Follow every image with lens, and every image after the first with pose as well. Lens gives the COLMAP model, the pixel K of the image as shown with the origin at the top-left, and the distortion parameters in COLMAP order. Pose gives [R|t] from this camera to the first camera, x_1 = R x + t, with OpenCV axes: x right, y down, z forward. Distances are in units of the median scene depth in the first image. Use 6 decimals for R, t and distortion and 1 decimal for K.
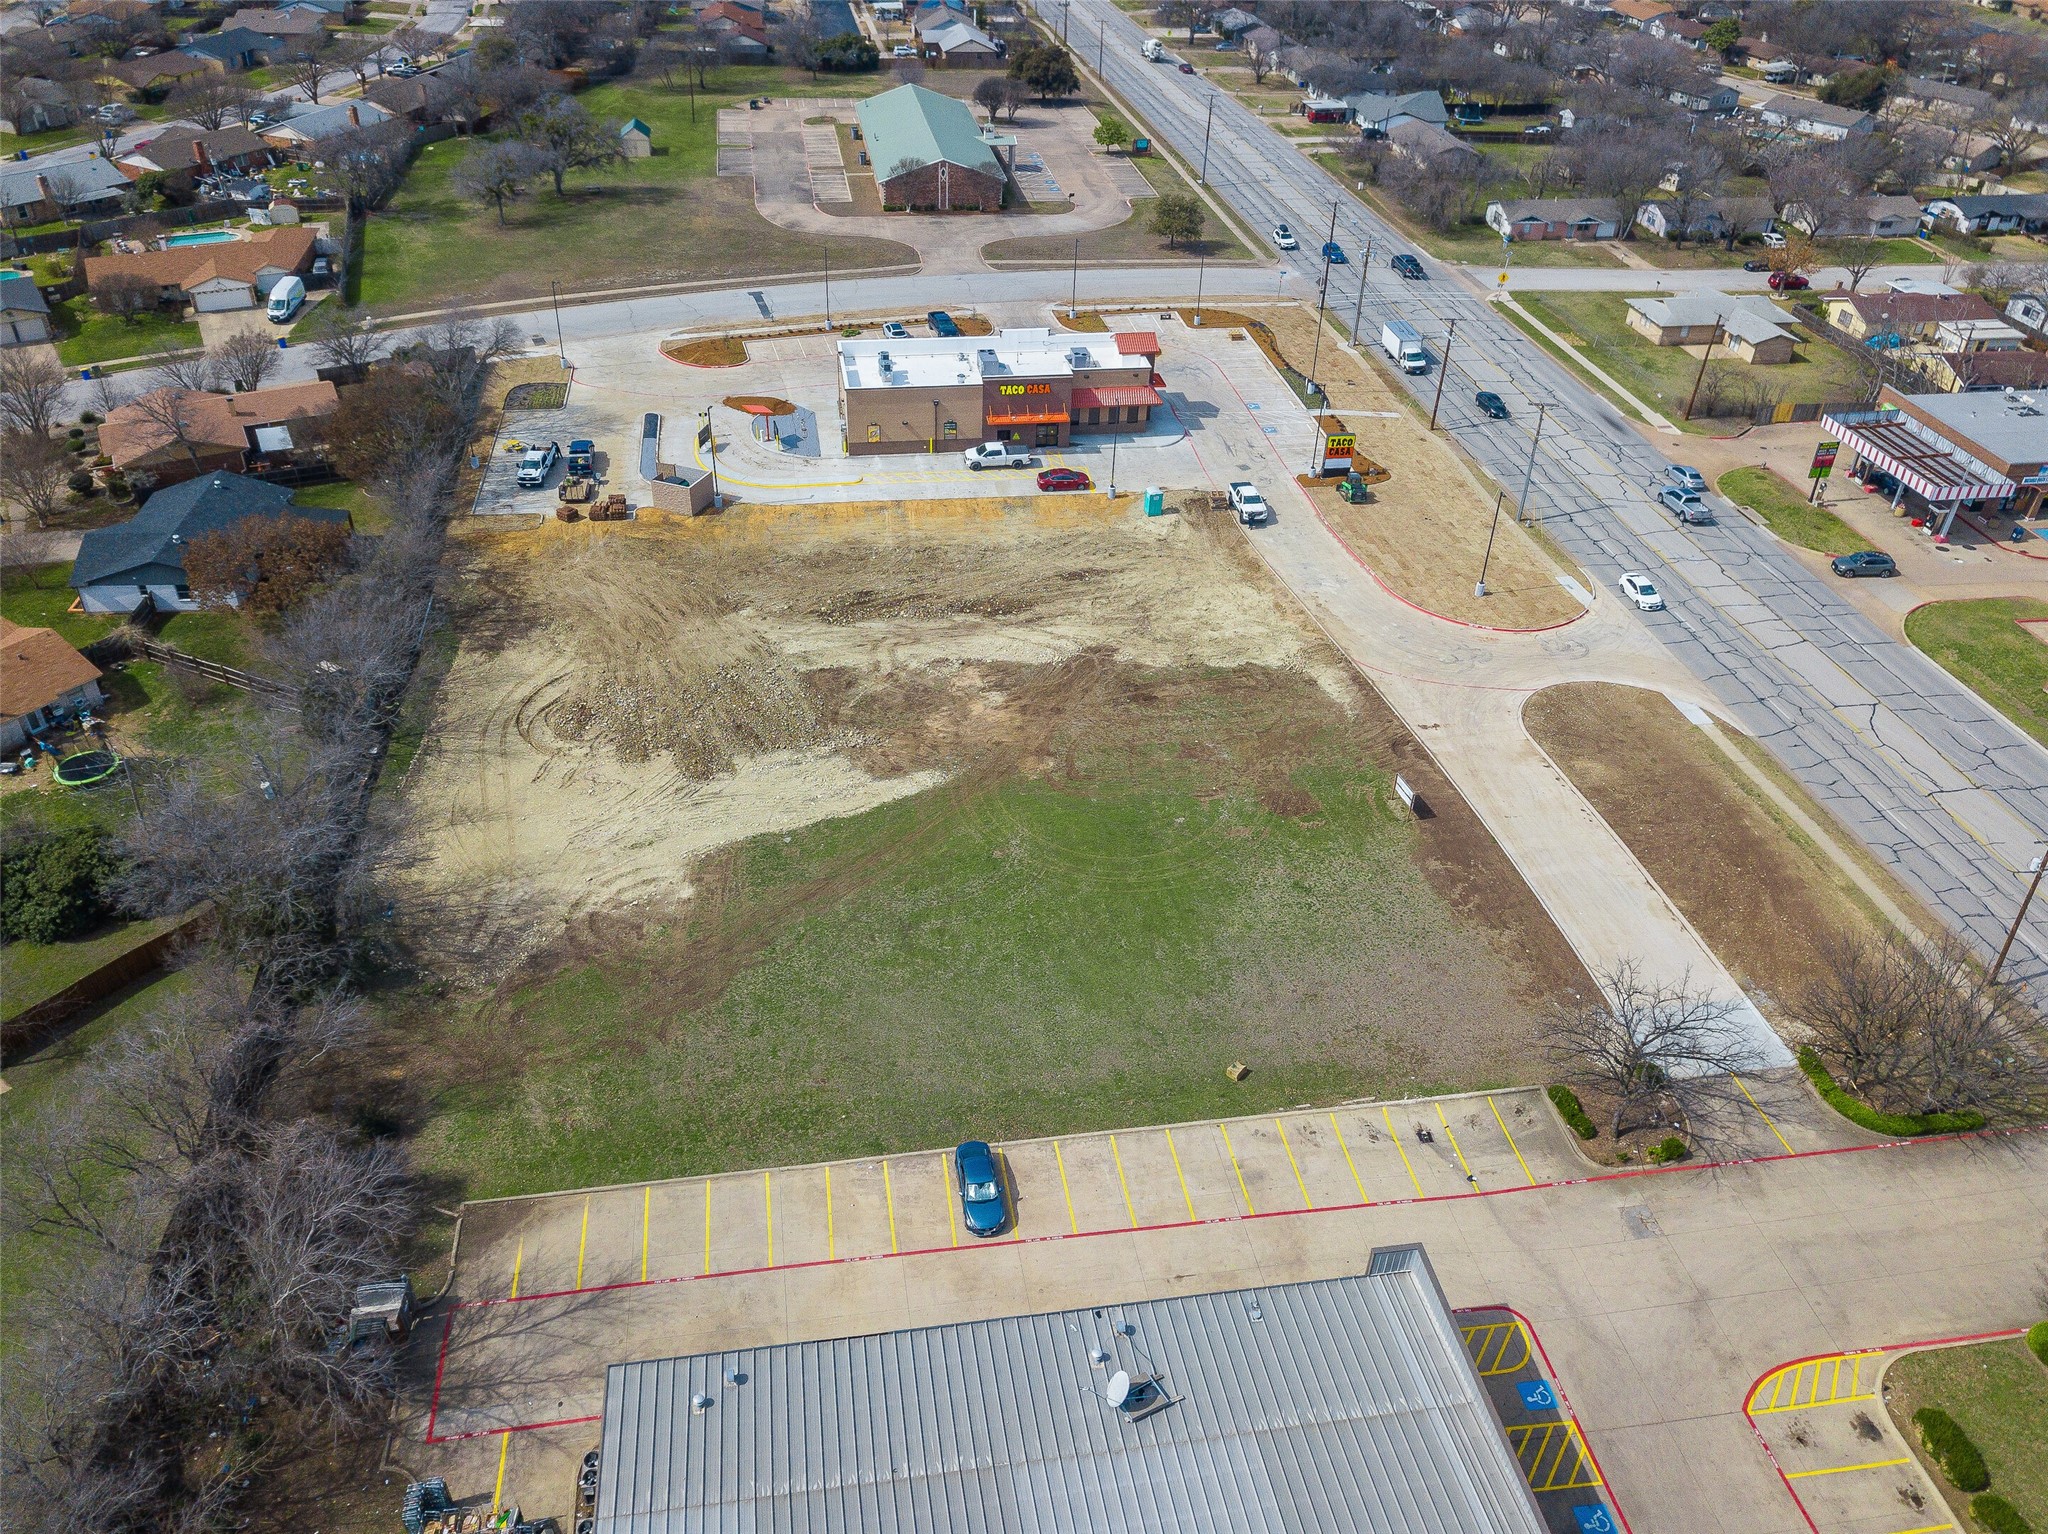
lens RADIAL K [[1563.7, 0, 1014.5], [0, 1563.7, 761.4], [0, 0, 1]] dist [0.008644, -0.005855]
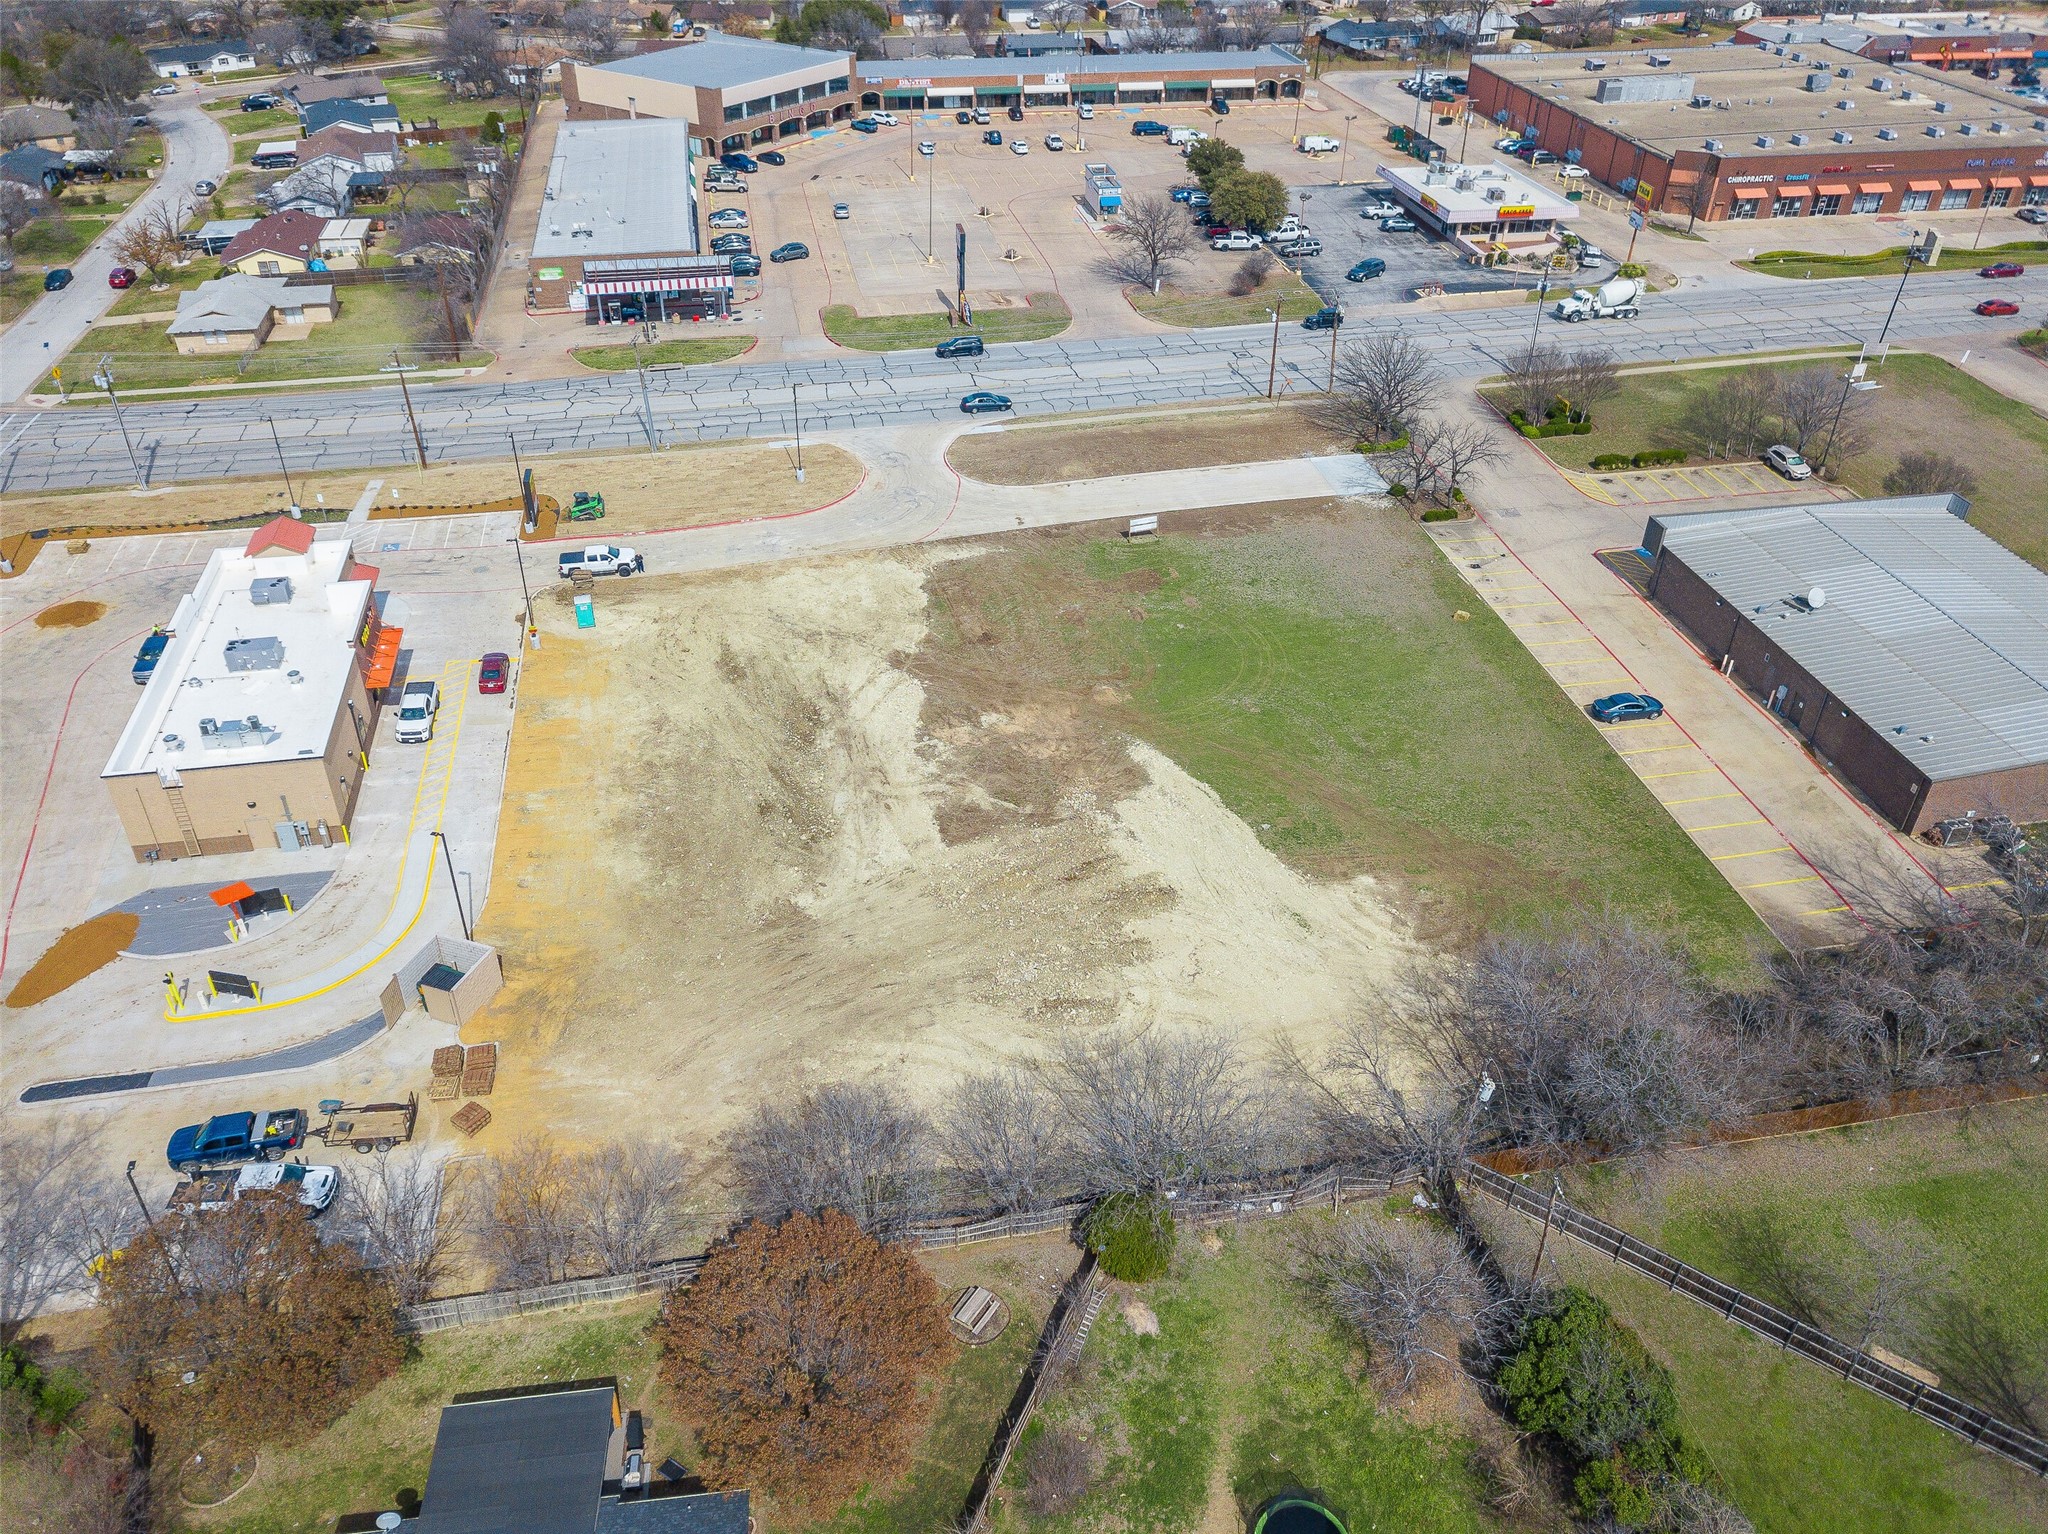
lens RADIAL K [[1560.8, 0, 1015.6], [0, 1560.8, 764.9], [0, 0, 1]] dist [0.009307, -0.007941]
pose [[-0.030799, -0.594915, 0.803198, -0.644985], [0.566094, 0.651893, 0.504553, -0.400942], [-0.823765, 0.470225, 0.316700, 0.552807]]
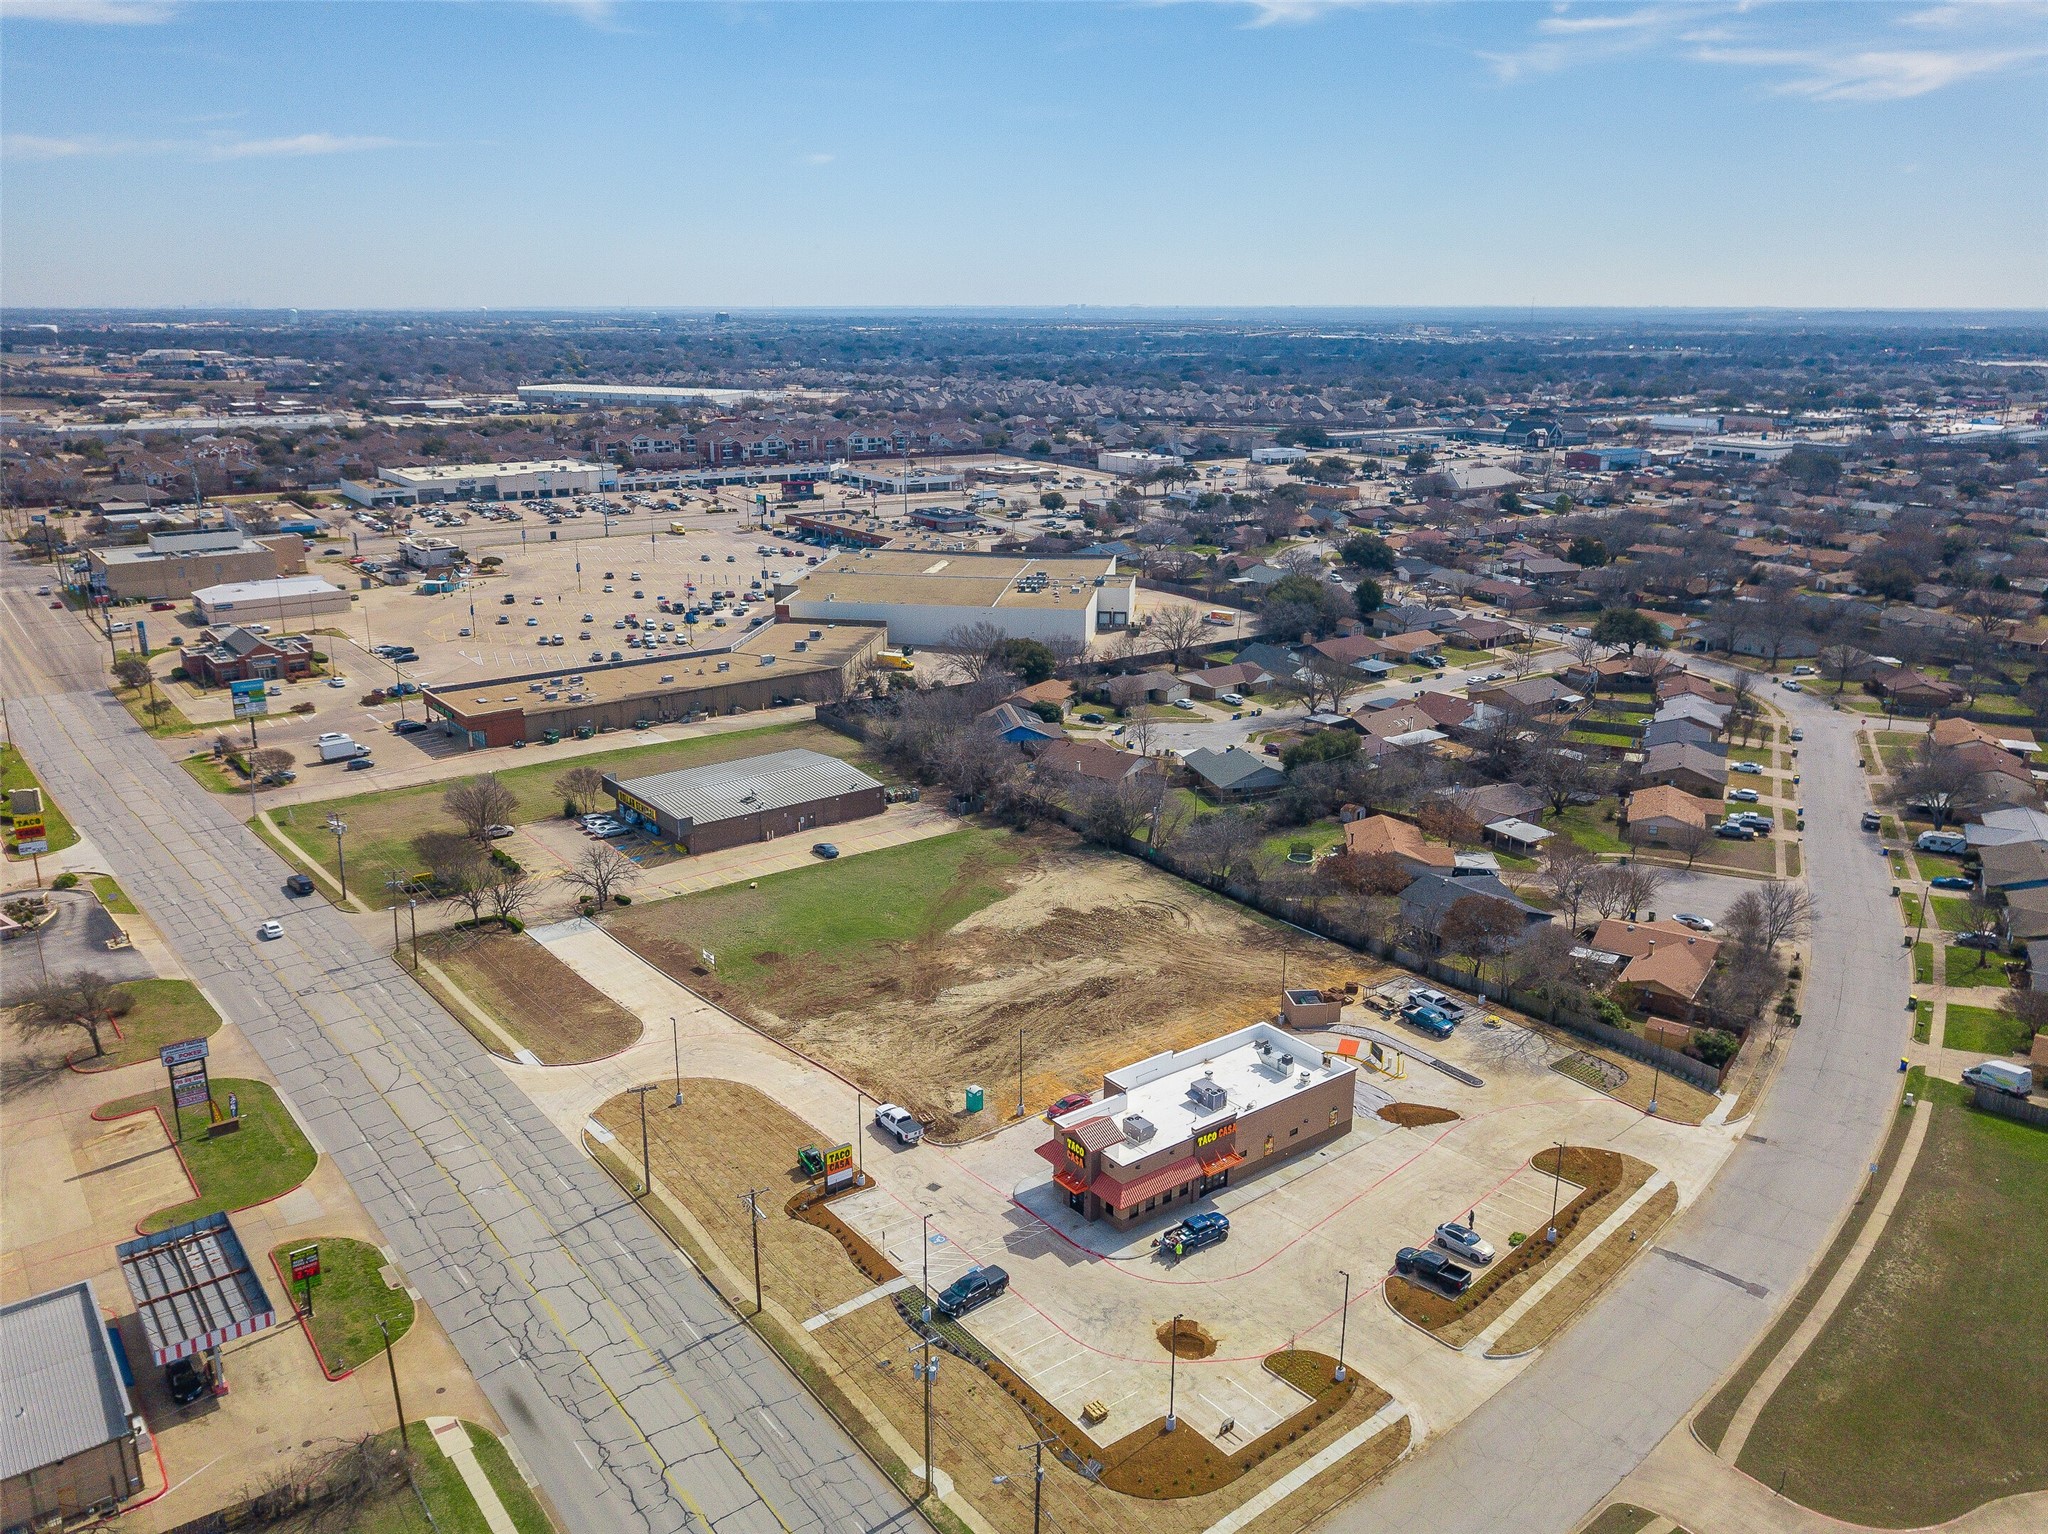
lens RADIAL K [[1555.5, 0, 1015.3], [0, 1555.5, 775.3], [0, 0, 1]] dist [0.010159, -0.007319]
pose [[-0.882238, 0.111630, -0.457379, 0.530026], [-0.289903, 0.636657, 0.714579, -1.083109], [0.370962, 0.763024, -0.529321, 1.381661]]
